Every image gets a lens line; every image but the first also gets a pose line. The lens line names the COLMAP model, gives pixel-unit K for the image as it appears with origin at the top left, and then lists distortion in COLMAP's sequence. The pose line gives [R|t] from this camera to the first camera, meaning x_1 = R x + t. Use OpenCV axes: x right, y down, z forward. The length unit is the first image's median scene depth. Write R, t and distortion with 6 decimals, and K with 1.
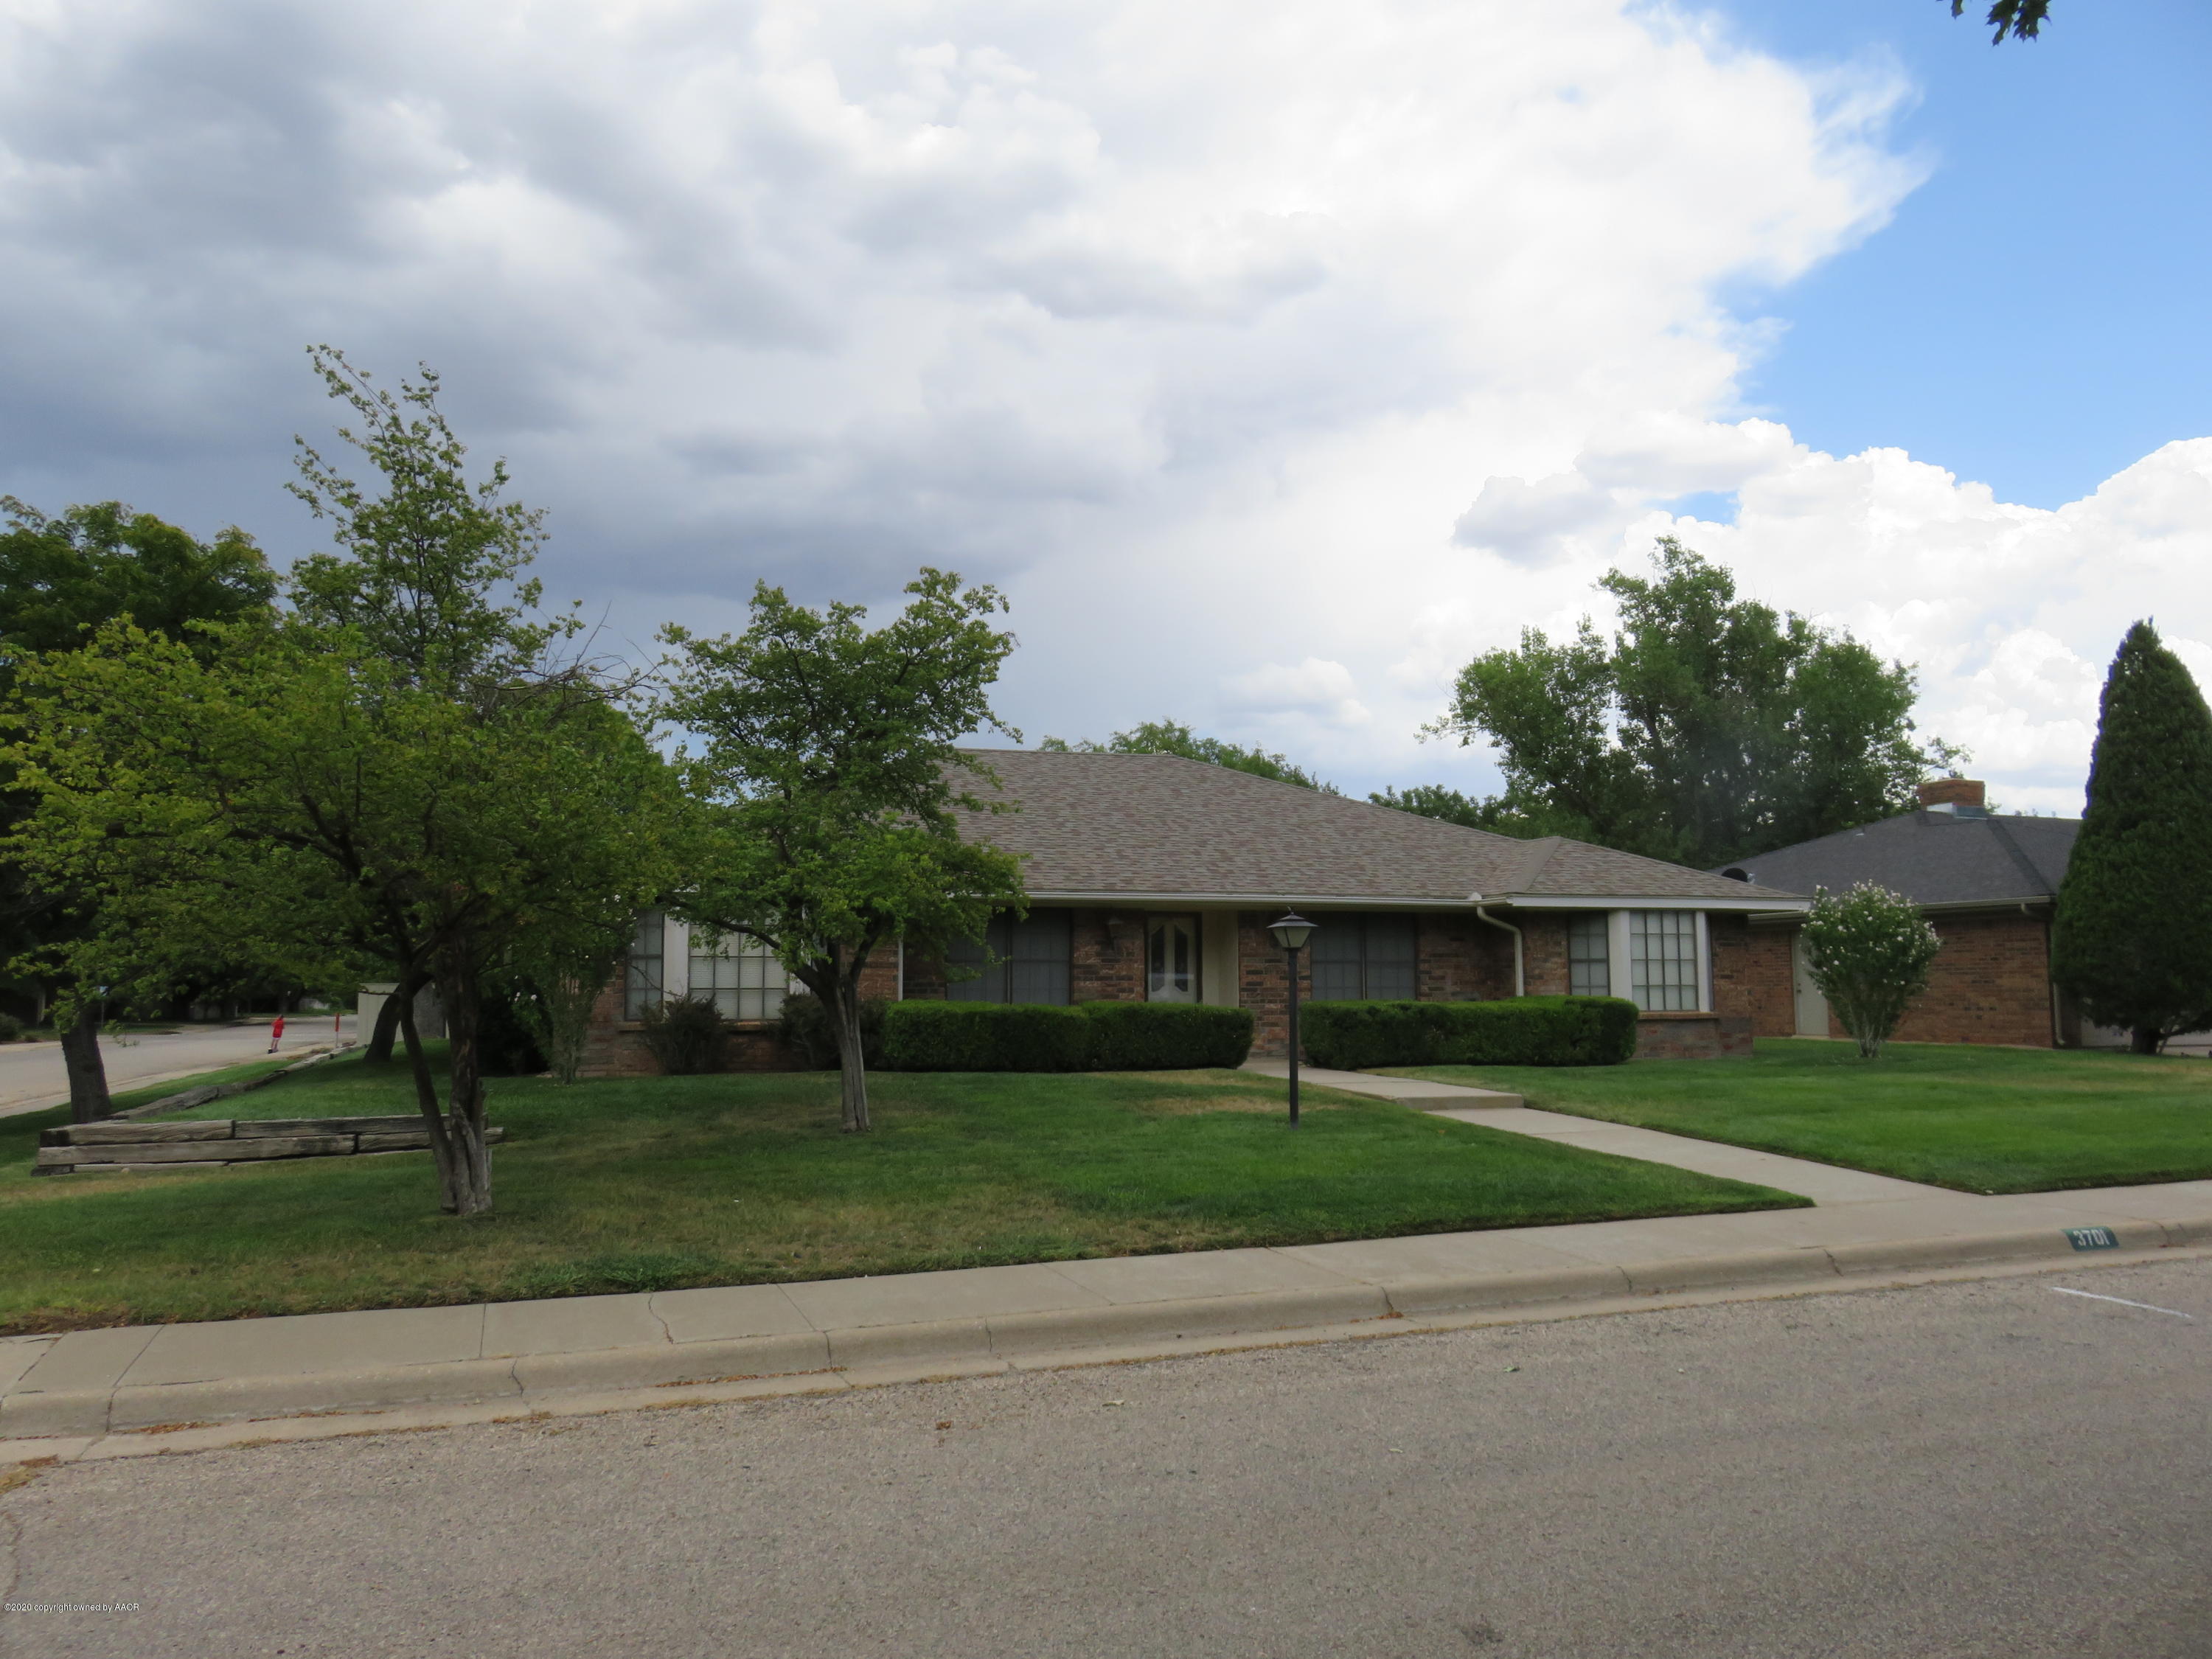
lens RADIAL K [[1637.3, 0, 1086.0], [0, 1637.3, 838.3], [0, 0, 1]] dist [0.004630, -0.000340]
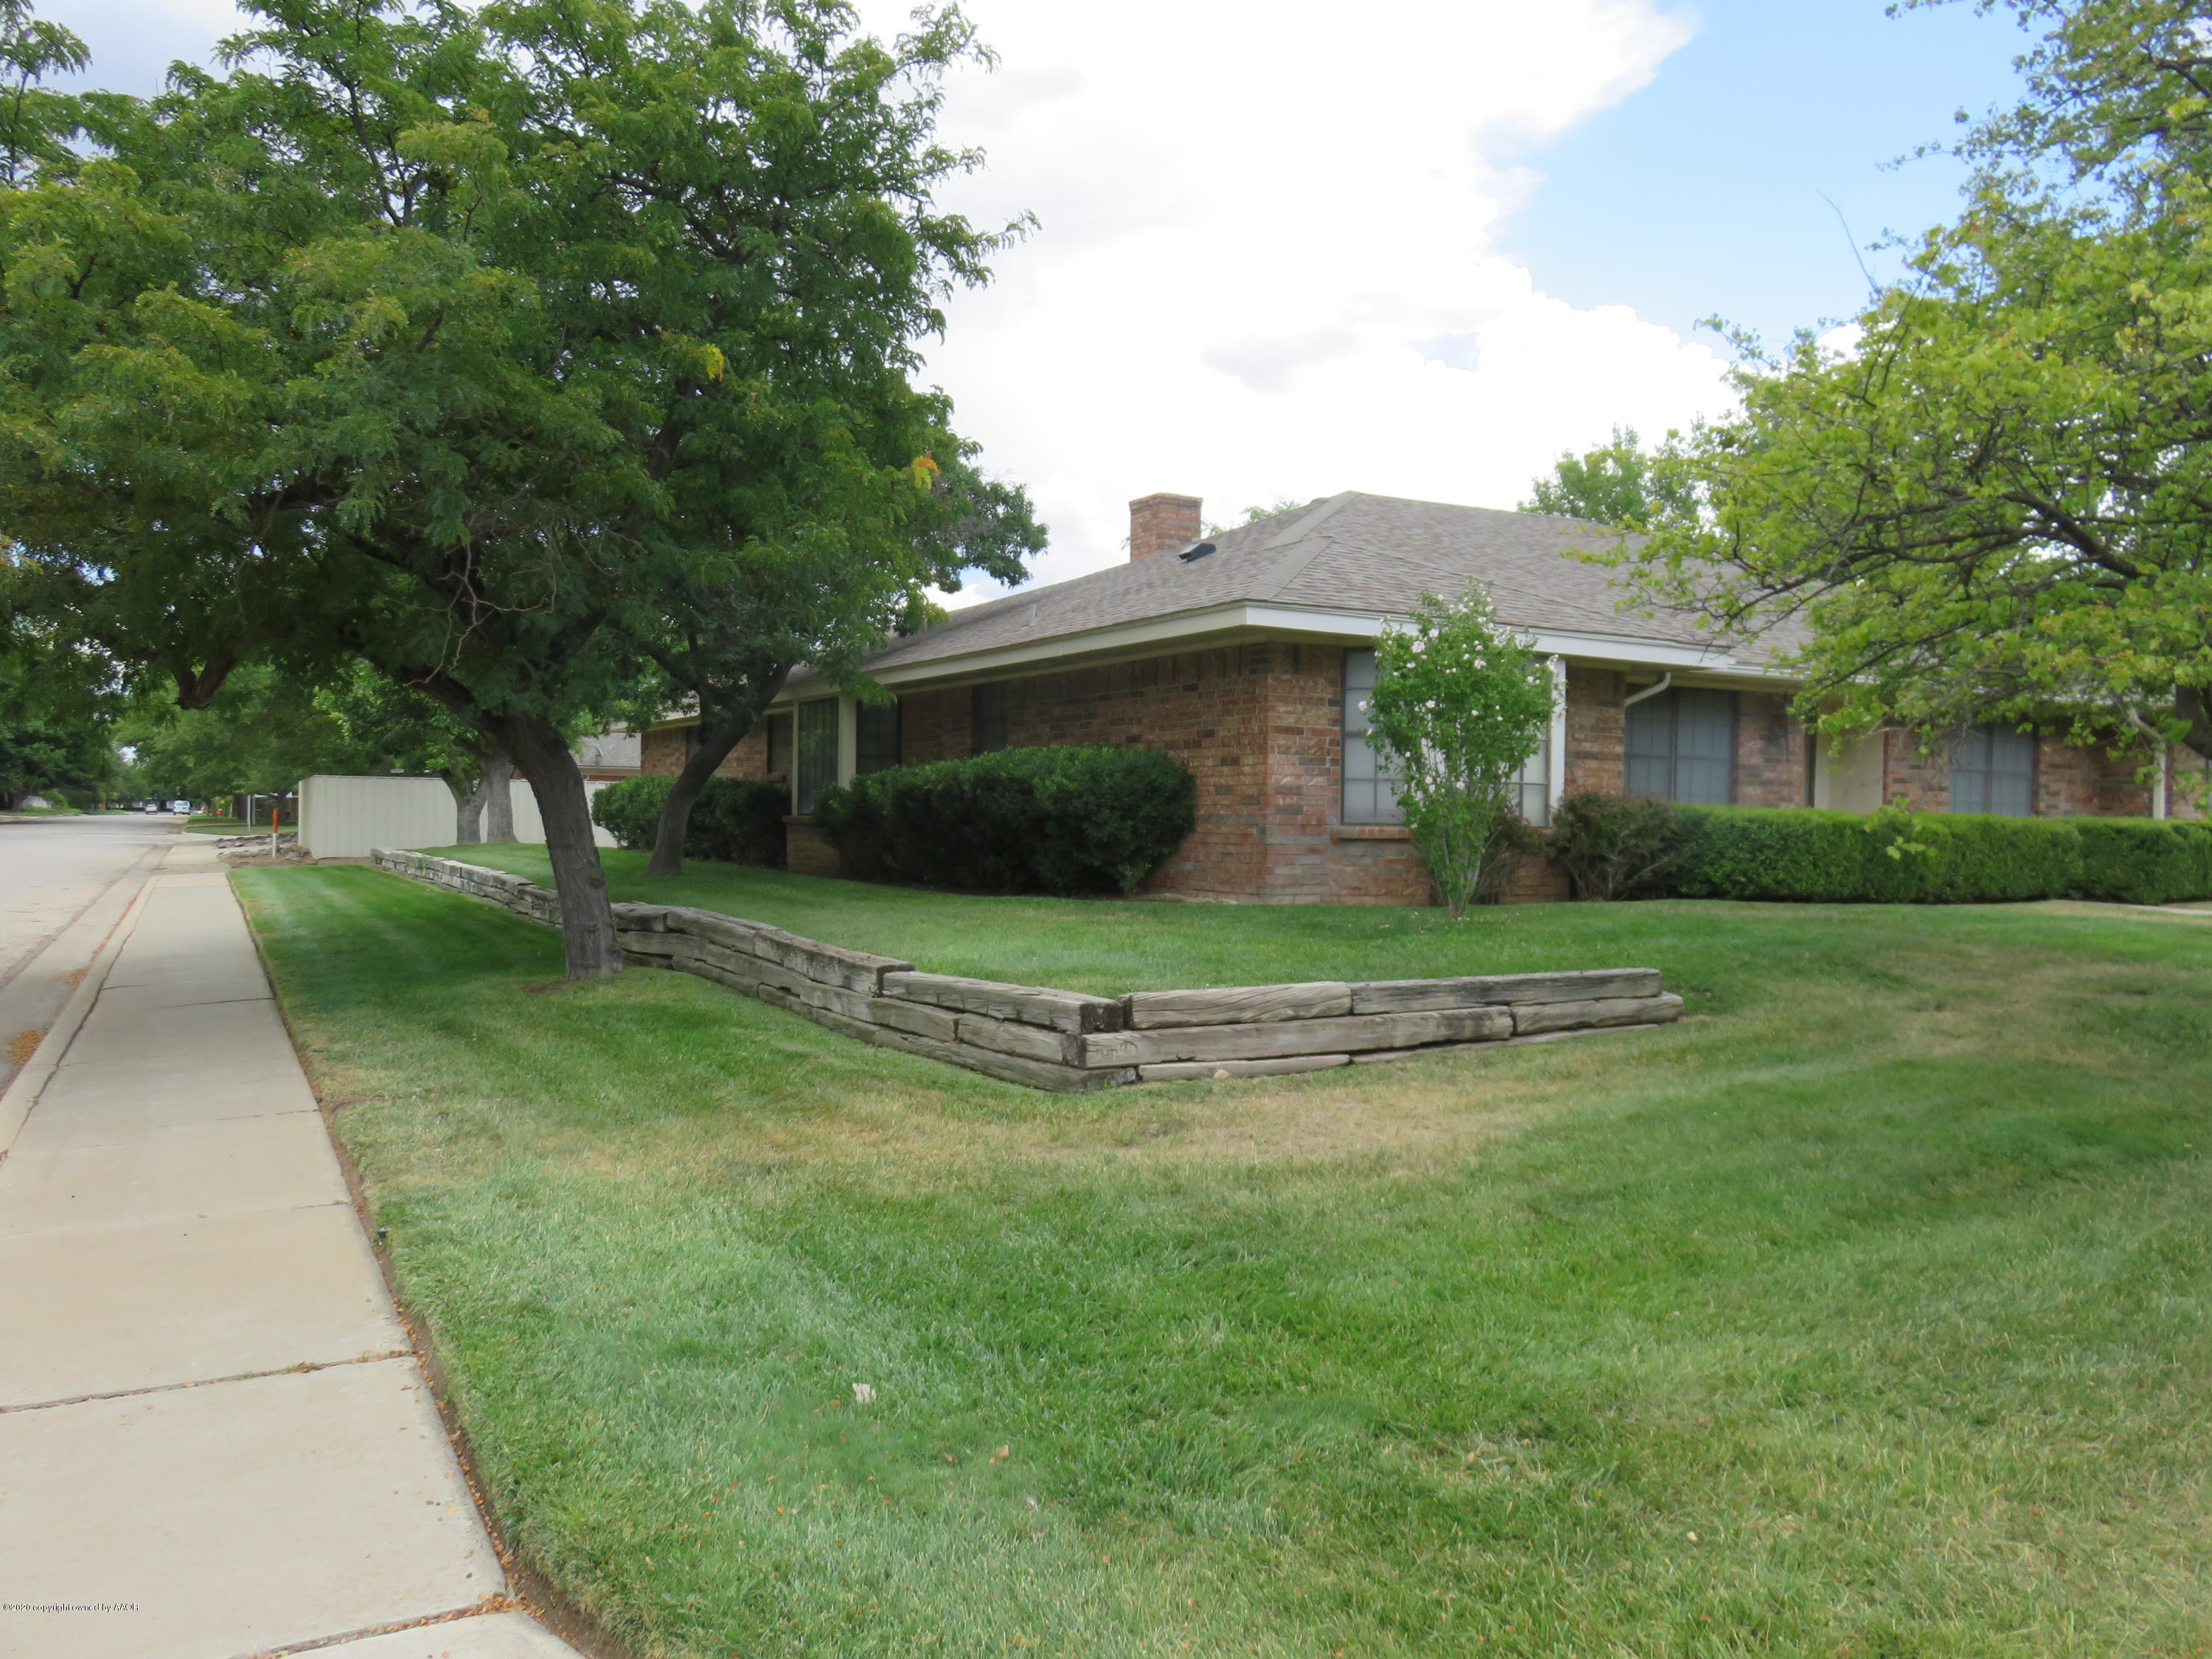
lens RADIAL K [[1637.3, 0, 1122.6], [0, 1637.3, 814.2], [0, 0, 1]] dist [0.004630, -0.000340]
pose [[0.983372, 0.021403, 0.180335, -0.482040], [-0.038383, 0.995092, 0.091202, 0.045888], [-0.177498, -0.096608, 0.979368, 0.324613]]
